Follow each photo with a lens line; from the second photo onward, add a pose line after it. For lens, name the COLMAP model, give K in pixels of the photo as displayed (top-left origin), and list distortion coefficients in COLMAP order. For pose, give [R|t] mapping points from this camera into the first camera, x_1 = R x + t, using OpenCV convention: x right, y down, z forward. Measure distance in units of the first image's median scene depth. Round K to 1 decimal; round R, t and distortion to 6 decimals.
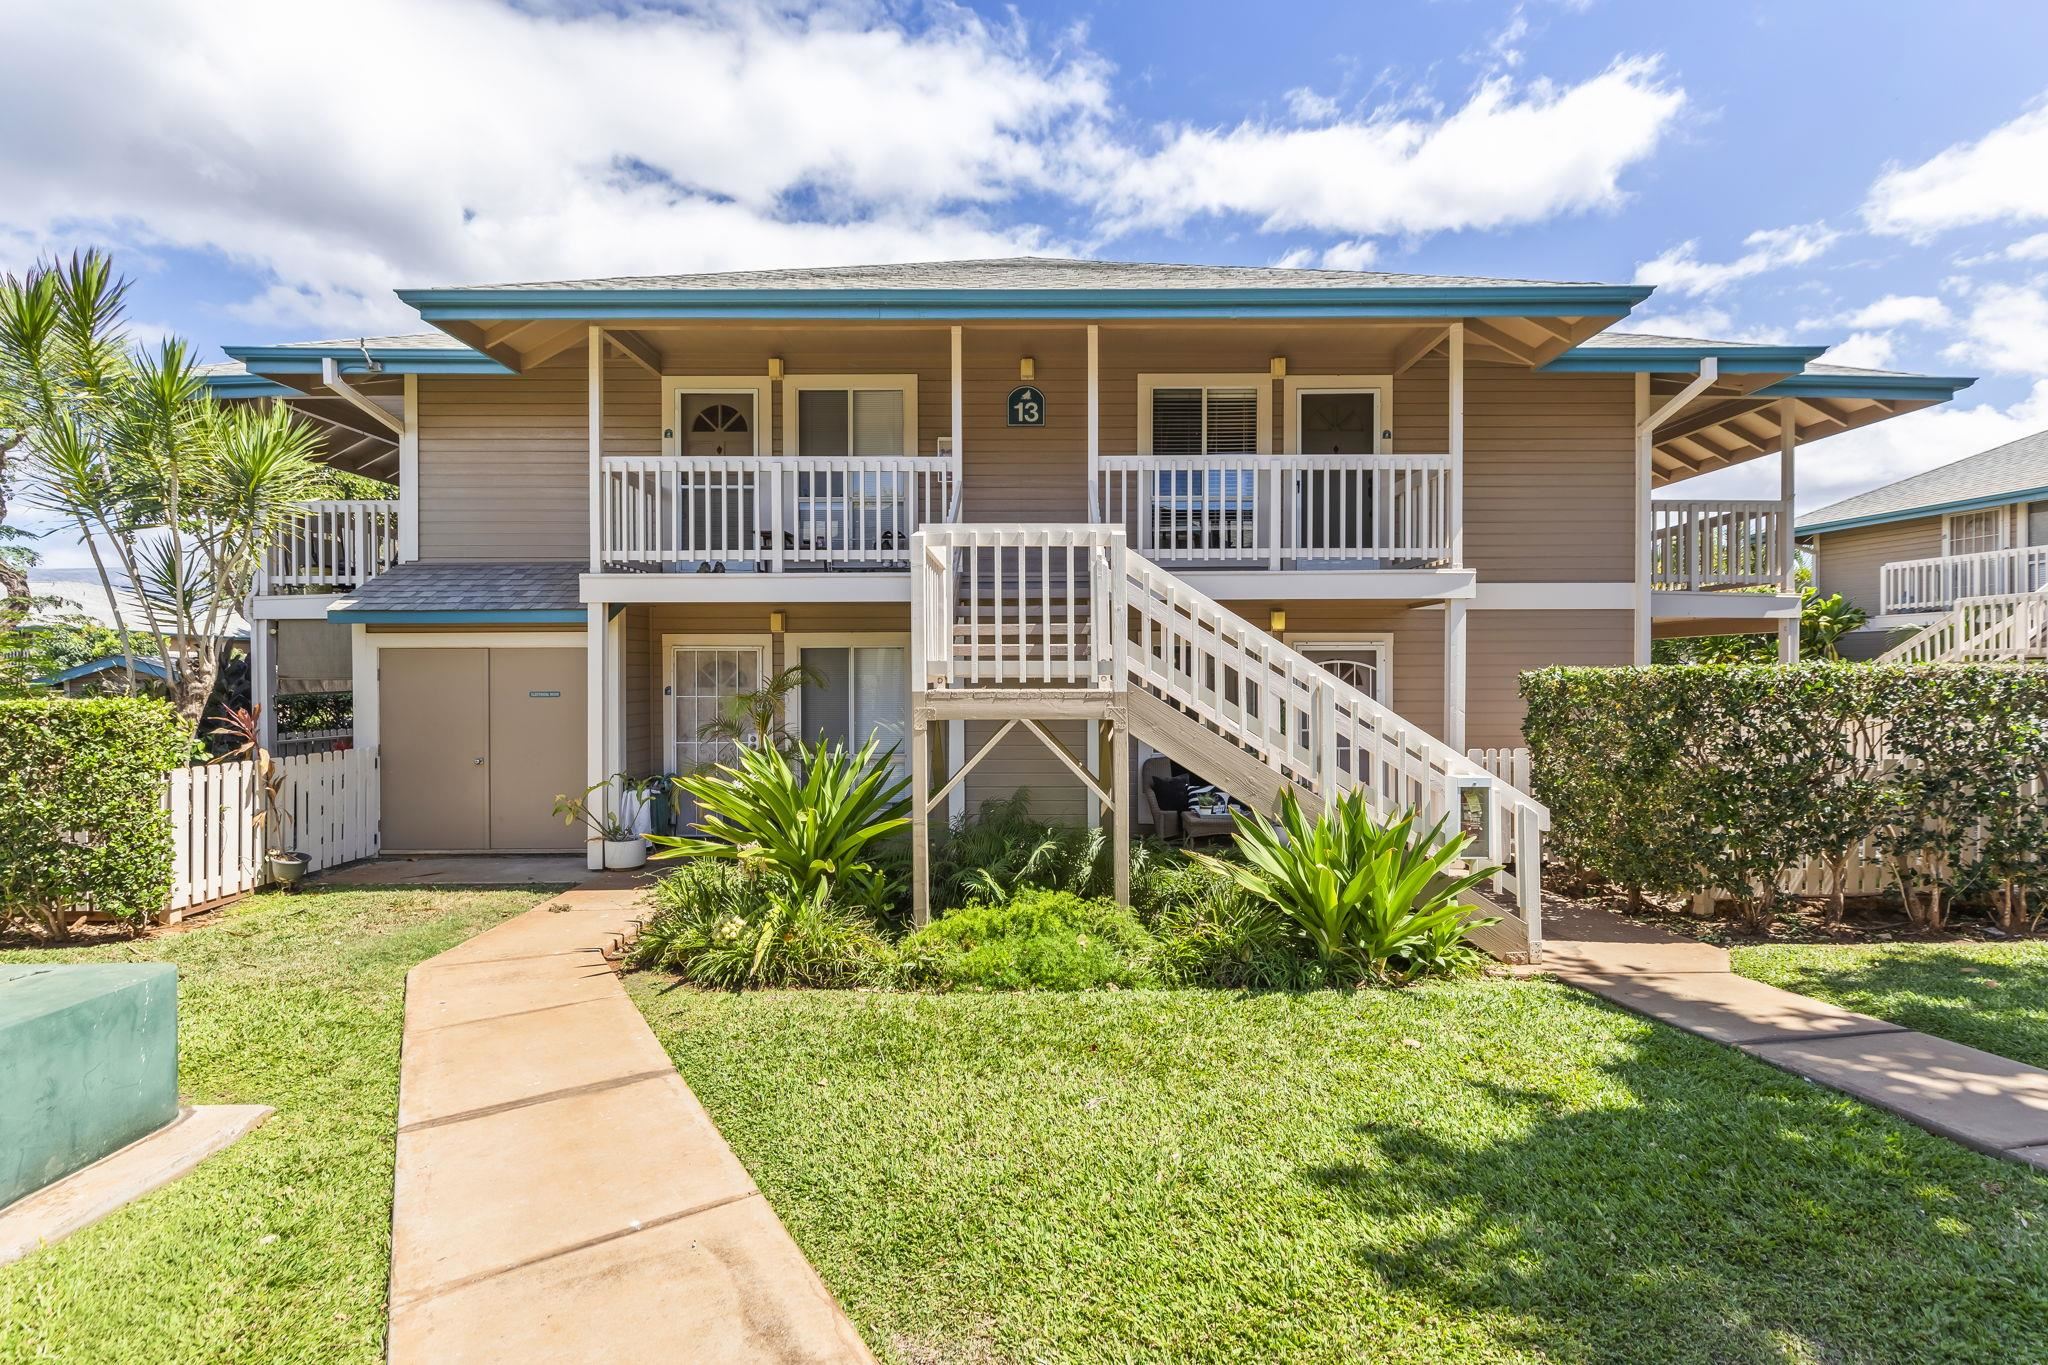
lens RADIAL K [[917.3, 0, 1036.2], [0, 917.3, 669.5], [0, 0, 1]] dist [0.003966, -0.000307]
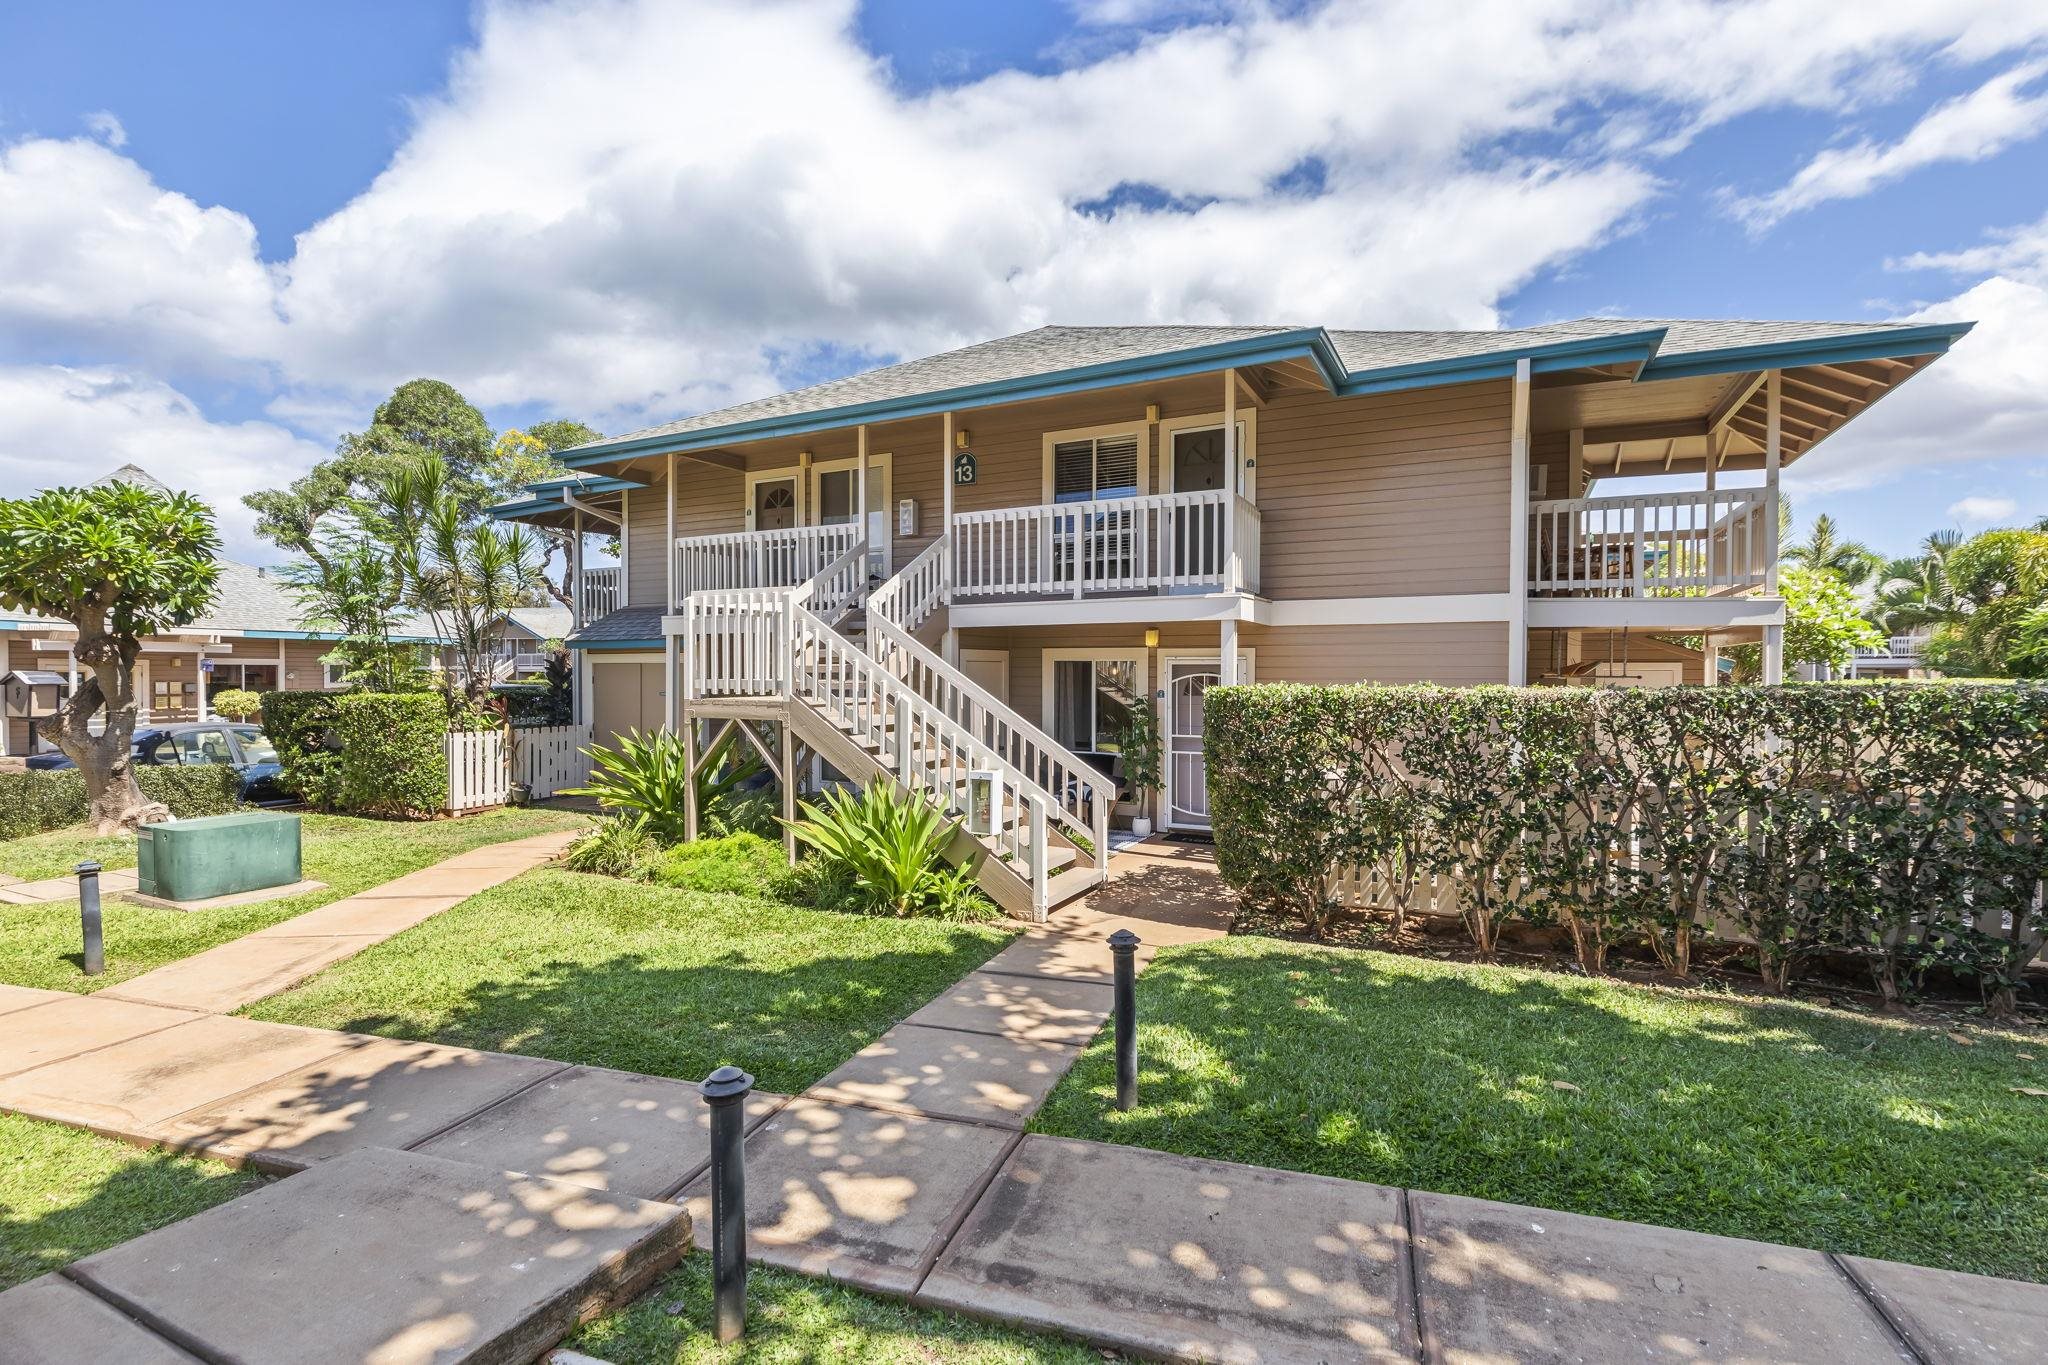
lens RADIAL K [[915.4, 0, 1037.0], [0, 915.4, 677.9], [0, 0, 1]] dist [0.001563, 0.000401]
pose [[0.891688, 0.007316, -0.452592, 0.987197], [-0.001192, 0.999904, 0.013816, -0.030039], [0.452650, -0.011780, 0.891611, -0.108258]]
